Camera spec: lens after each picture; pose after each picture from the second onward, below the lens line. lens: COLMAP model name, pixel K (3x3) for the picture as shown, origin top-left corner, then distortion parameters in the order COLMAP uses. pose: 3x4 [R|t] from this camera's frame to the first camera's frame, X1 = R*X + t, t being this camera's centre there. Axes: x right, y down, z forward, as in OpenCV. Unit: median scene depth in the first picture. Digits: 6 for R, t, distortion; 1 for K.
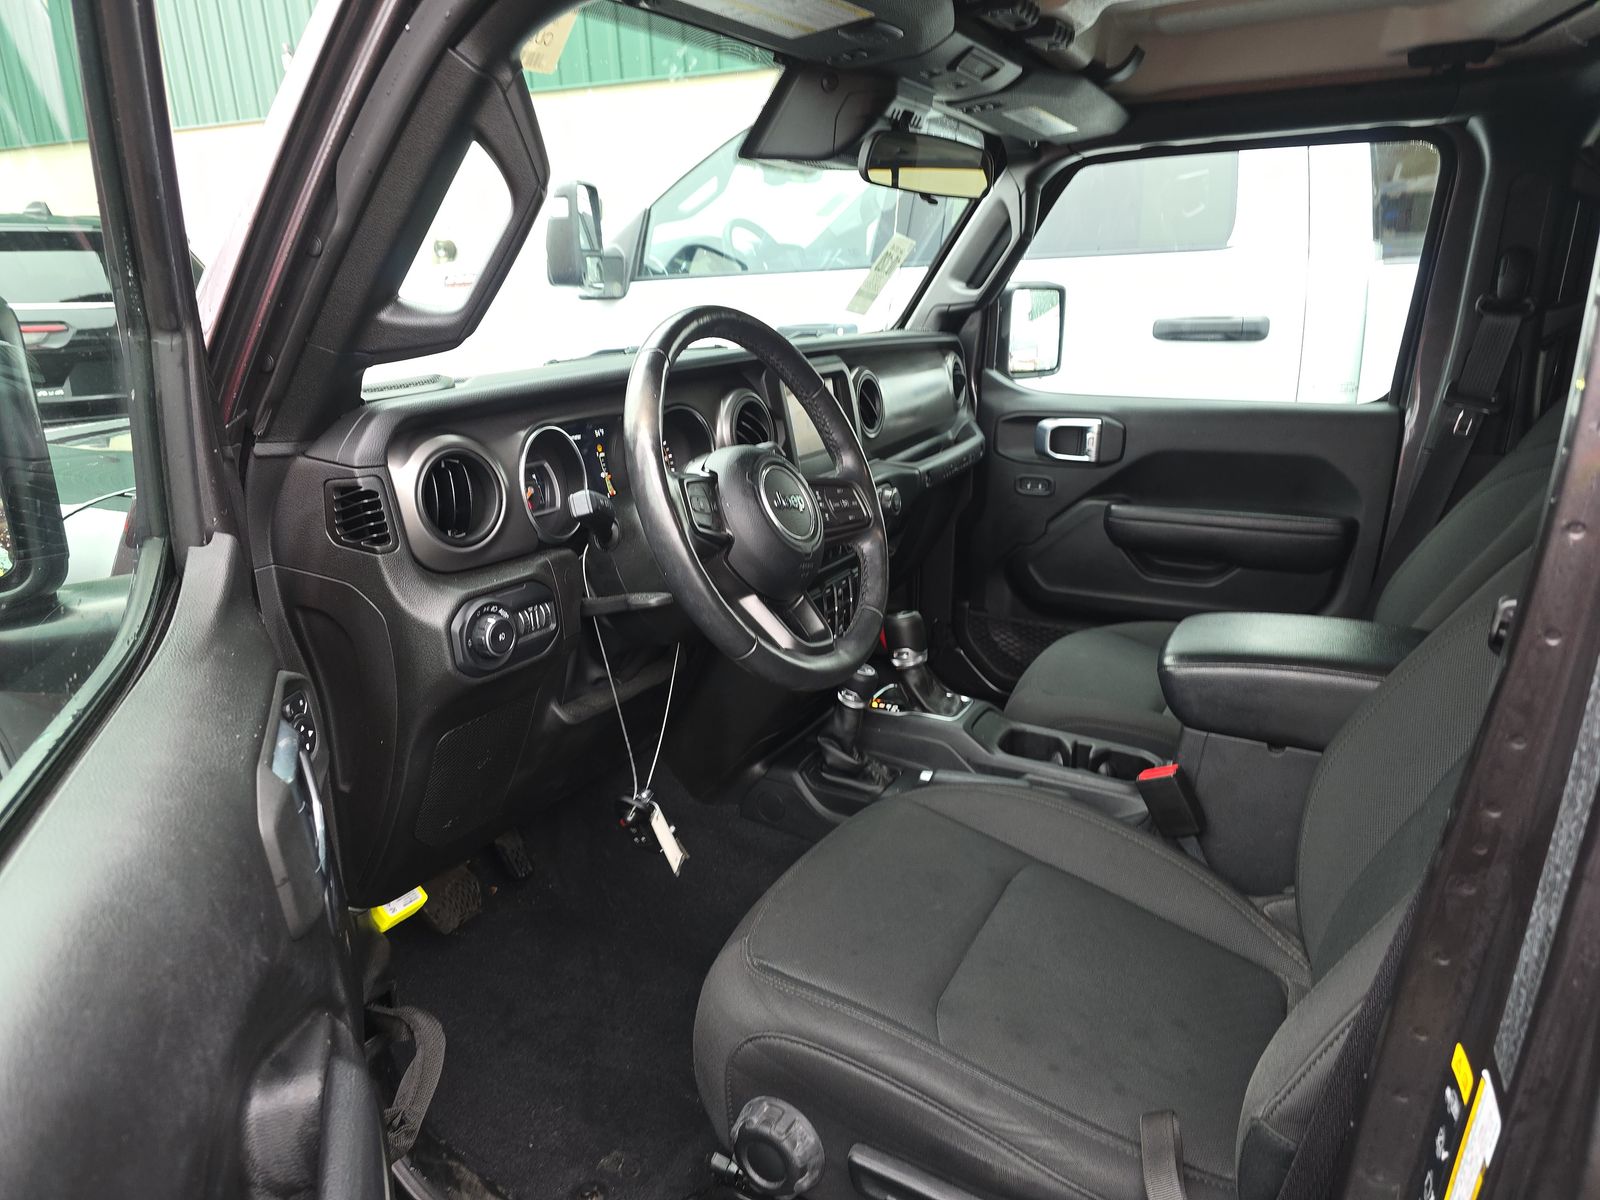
lens RADIAL K [[1037.5, 0, 824.6], [0, 1037.5, 631.9], [0, 0, 1]] dist [0.052155, -0.076369]
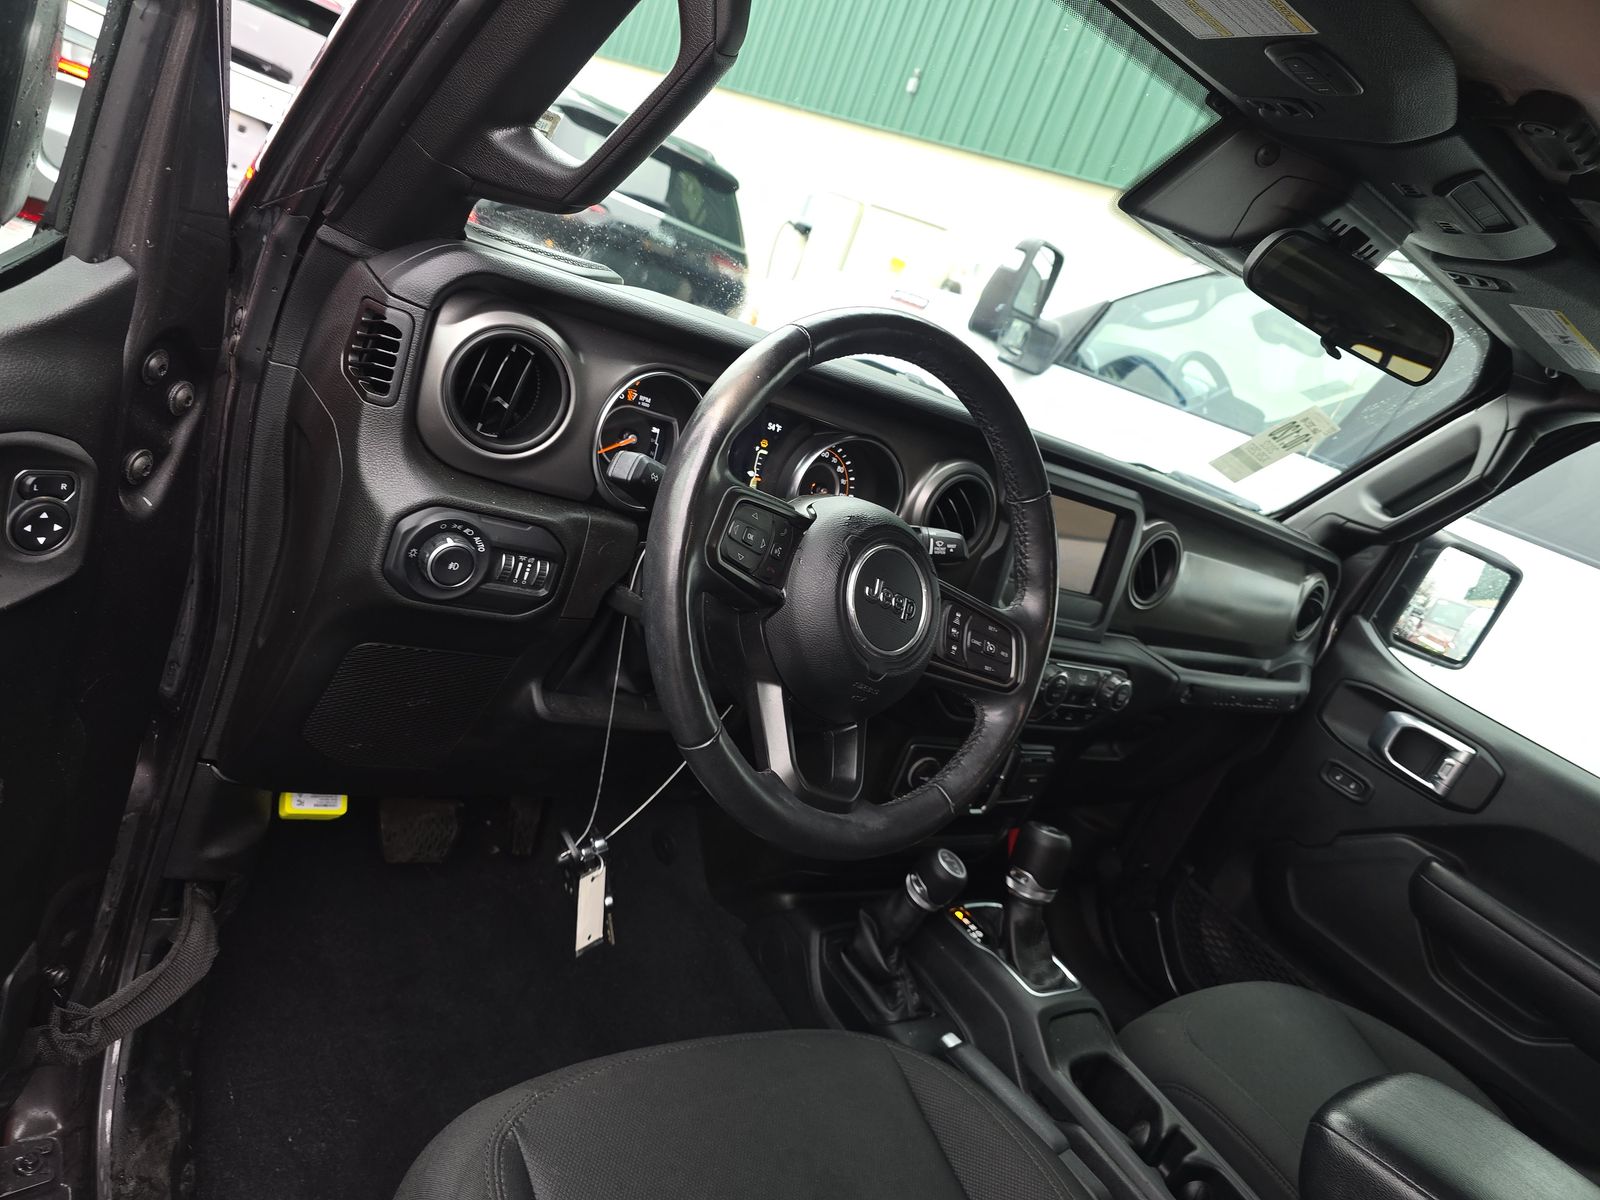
lens RADIAL K [[1075.1, 0, 800.0], [0, 1075.1, 600.0], [0, 0, 1]] dist [-0.000242, -0.003728]
pose [[0.815421, 0.470149, -0.337711, 0.112769], [-0.505836, 0.862379, -0.020795, -0.053432], [0.281458, 0.187783, 0.941020, 0.195804]]
